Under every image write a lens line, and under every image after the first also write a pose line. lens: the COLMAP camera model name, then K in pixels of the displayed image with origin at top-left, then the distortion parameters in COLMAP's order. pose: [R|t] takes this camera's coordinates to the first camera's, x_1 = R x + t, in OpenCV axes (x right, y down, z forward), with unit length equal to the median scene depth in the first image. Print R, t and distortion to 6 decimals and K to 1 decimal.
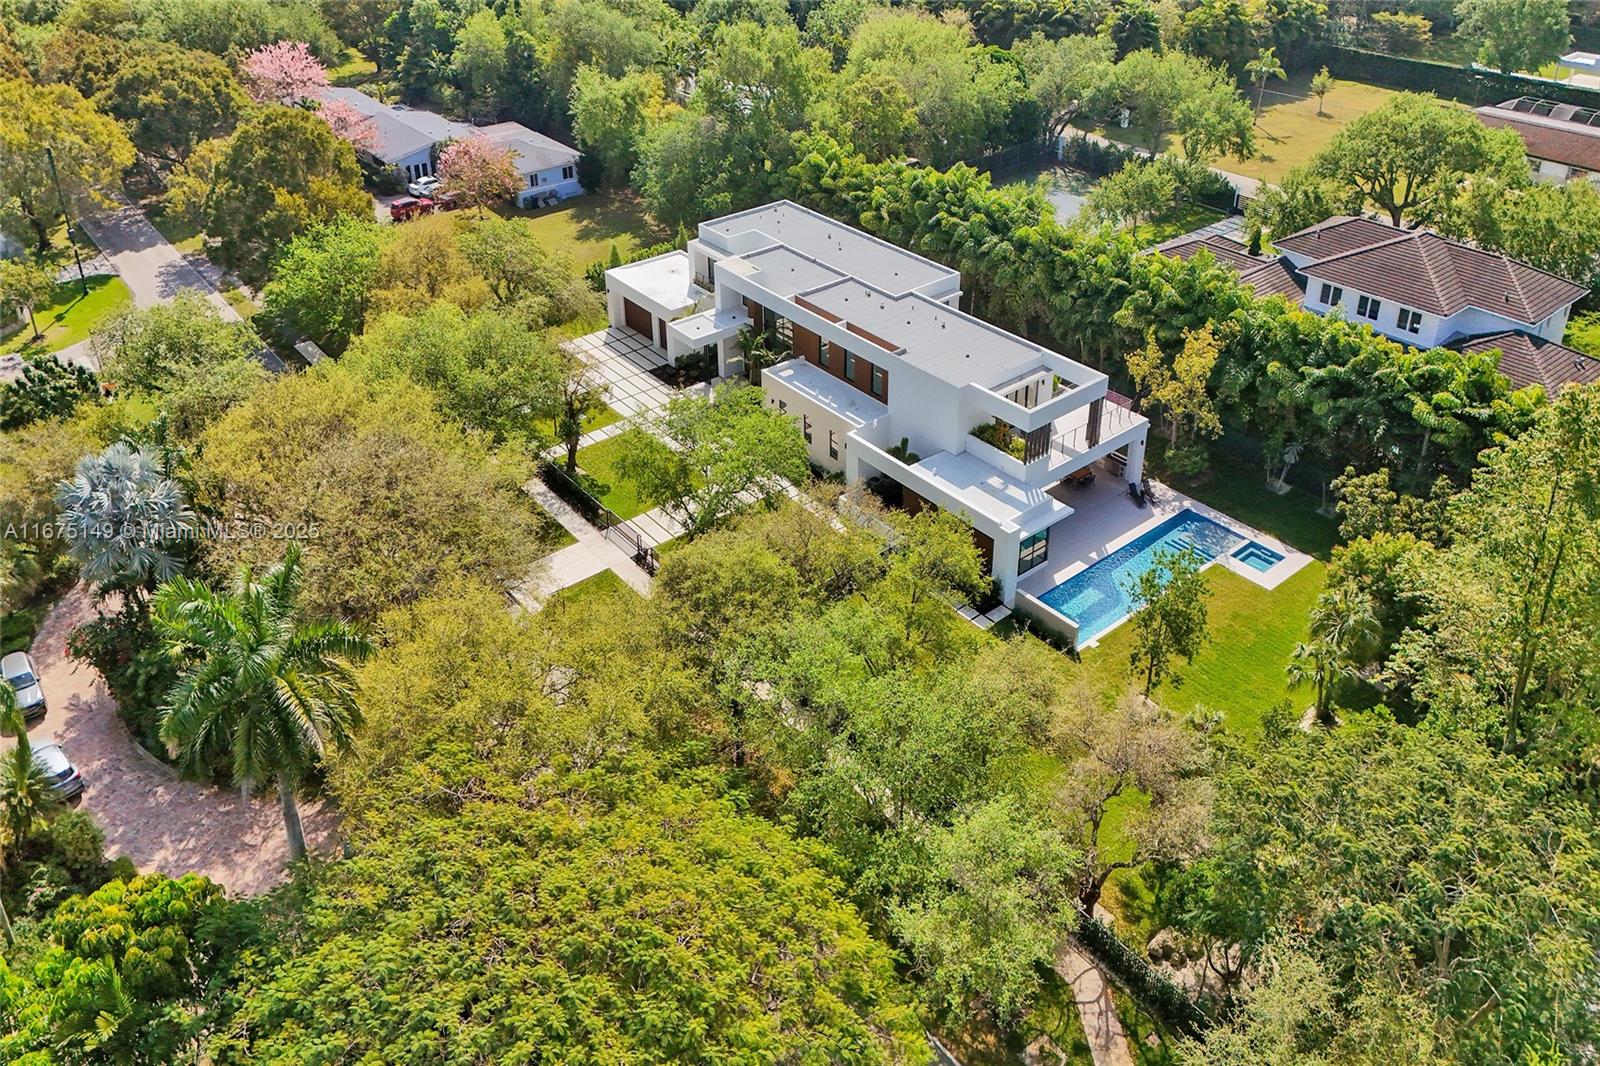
lens RADIAL K [[1115.1, 0, 800.0], [0, 1115.1, 533.0], [0, 0, 1]] dist [-0.000323, -0.000288]
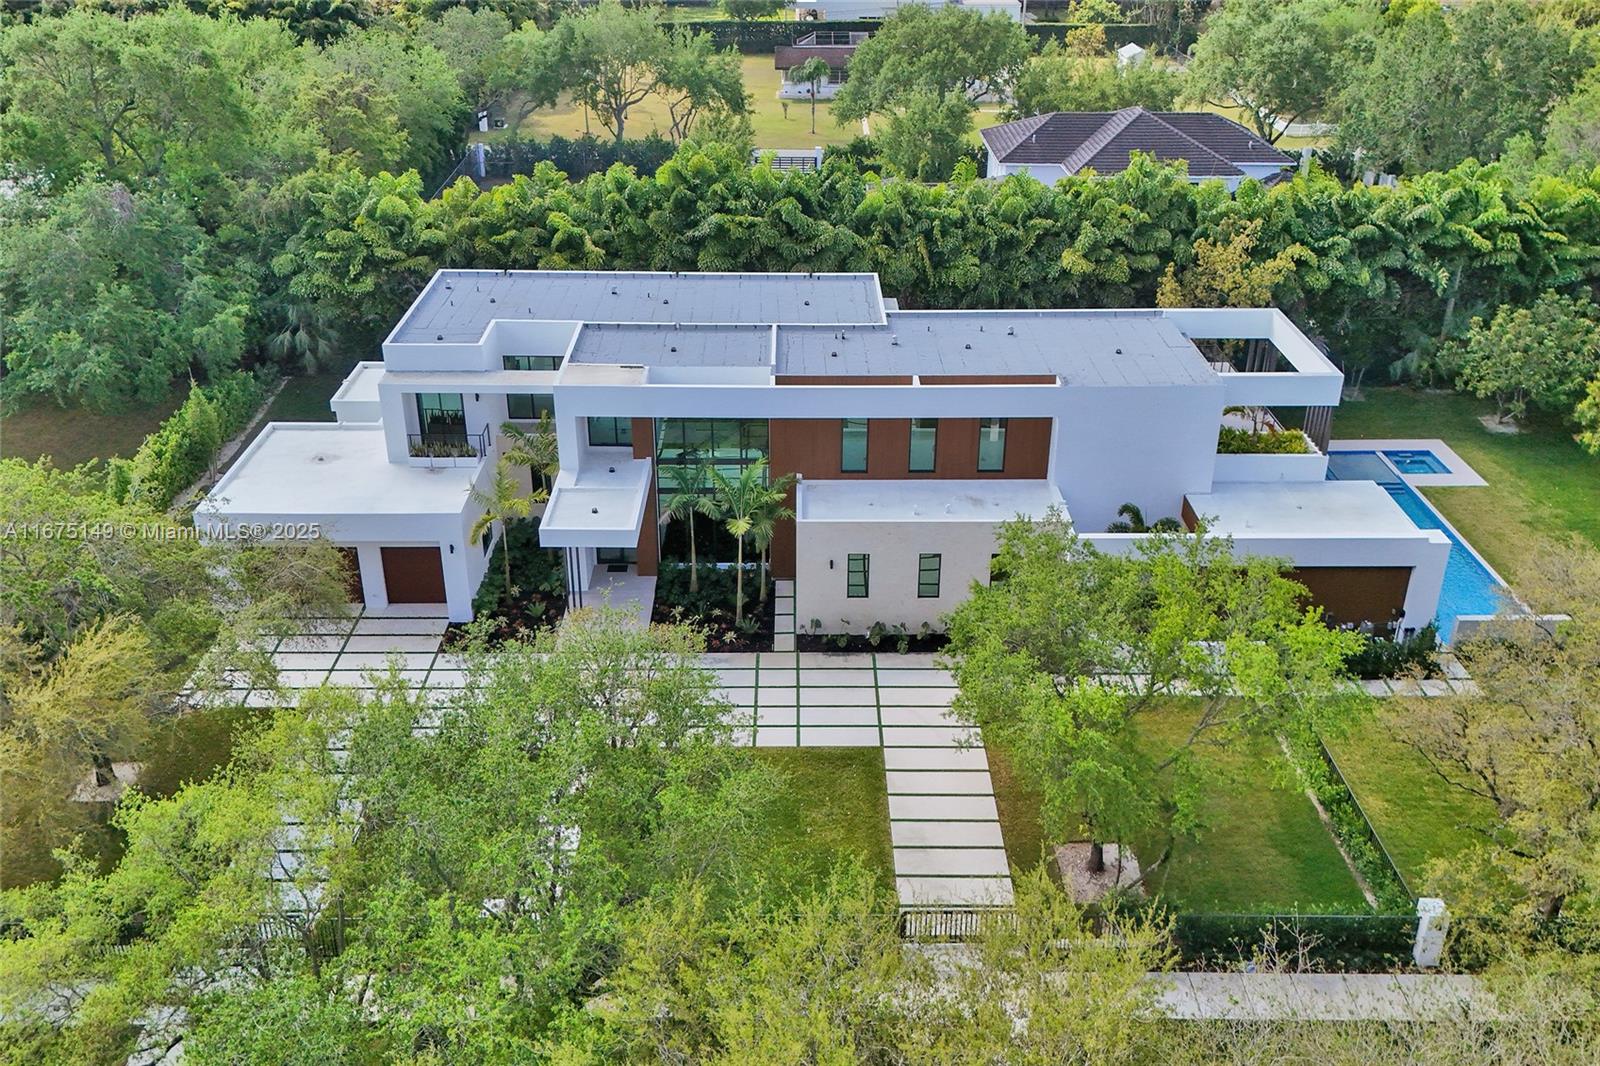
lens RADIAL K [[1115.1, 0, 800.0], [0, 1115.1, 533.0], [0, 0, 1]] dist [-0.000323, -0.000288]
pose [[0.621943, -0.405640, 0.669808, -0.385829], [0.436389, 0.889777, 0.133651, -0.206610], [-0.650194, 0.209174, 0.730407, 0.602264]]
